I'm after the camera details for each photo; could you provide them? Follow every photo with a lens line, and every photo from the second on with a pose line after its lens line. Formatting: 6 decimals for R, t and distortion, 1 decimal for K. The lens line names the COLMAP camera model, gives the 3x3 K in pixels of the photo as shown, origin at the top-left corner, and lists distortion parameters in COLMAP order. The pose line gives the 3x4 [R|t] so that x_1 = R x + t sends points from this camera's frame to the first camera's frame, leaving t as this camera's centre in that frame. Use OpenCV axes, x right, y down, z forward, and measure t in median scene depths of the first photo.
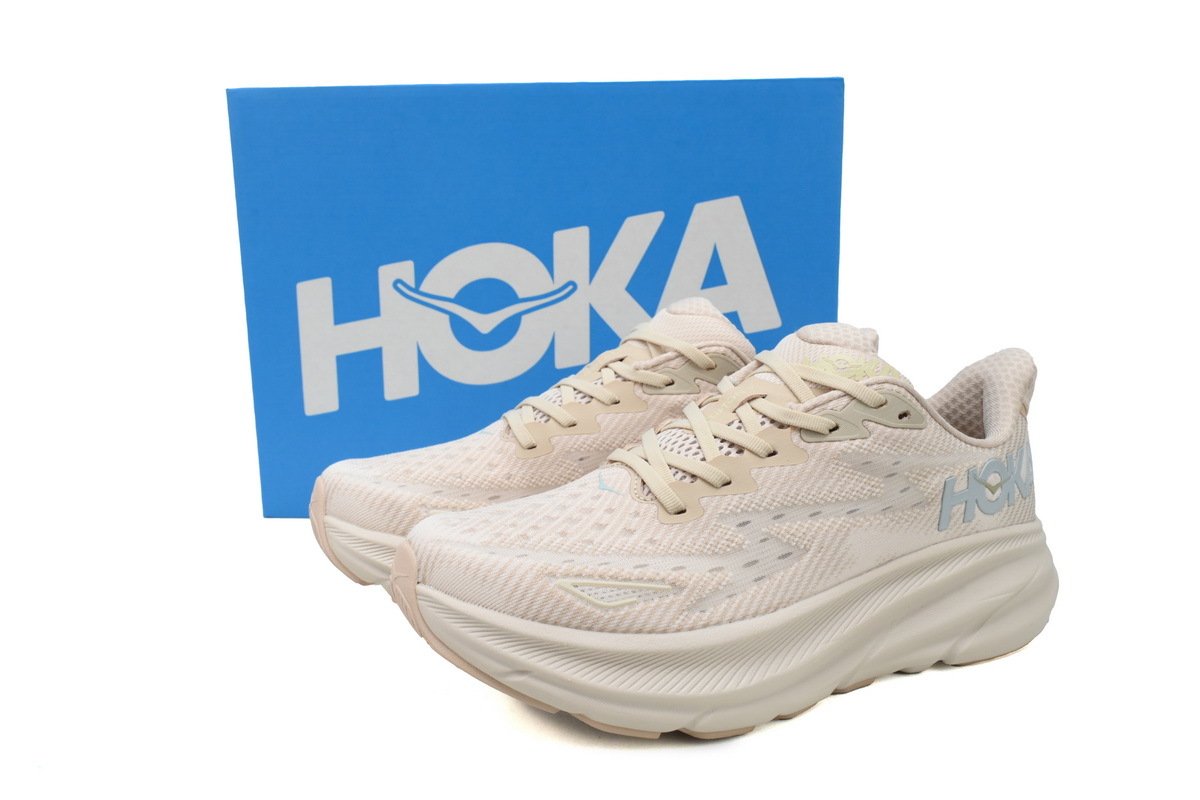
lens RADIAL K [[1013.5, 0, 602.3], [0, 1013.5, 396.9], [0, 0, 1]] dist [-0.008473, 0.000098]
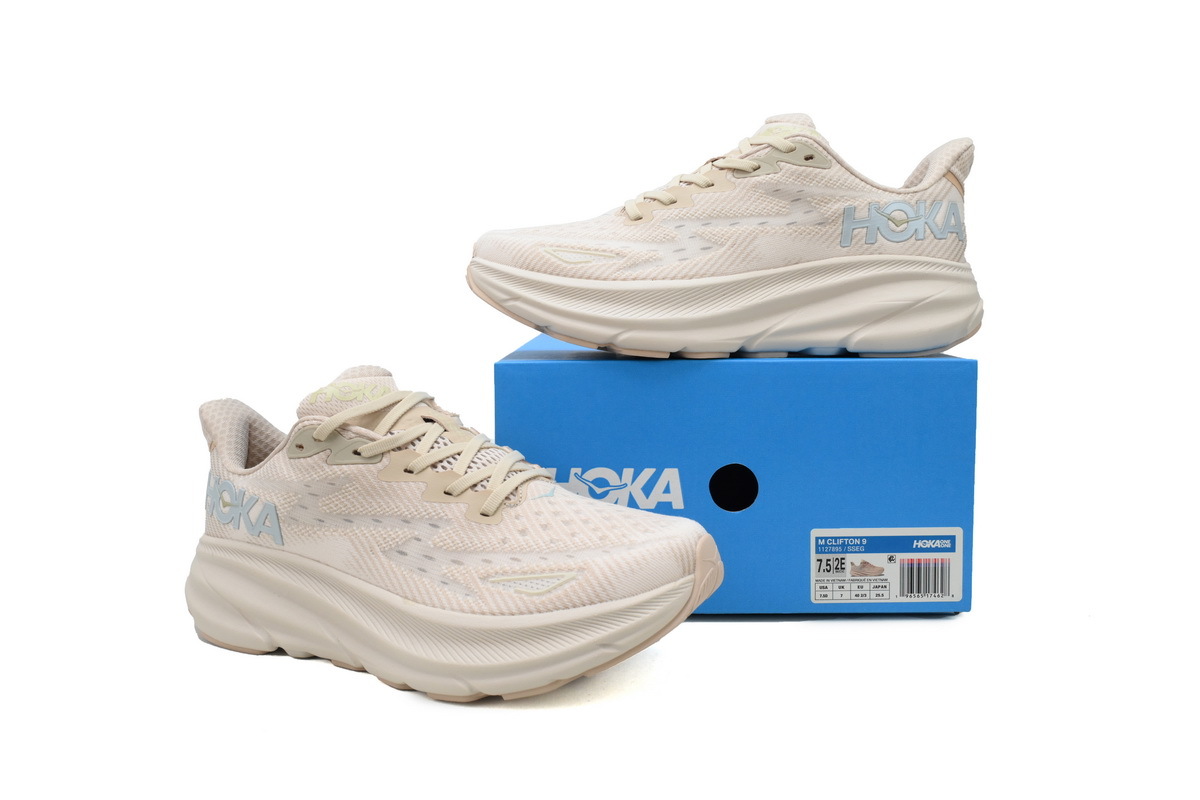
lens RADIAL K [[1013.5, 0, 599.4], [0, 1013.5, 402.4], [0, 0, 1]] dist [-0.008473, 0.000098]
pose [[0.914679, 0.035241, -0.402641, 0.617262], [-0.066336, 0.995772, -0.063542, 0.468172], [0.398700, 0.084830, 0.913150, -0.358500]]
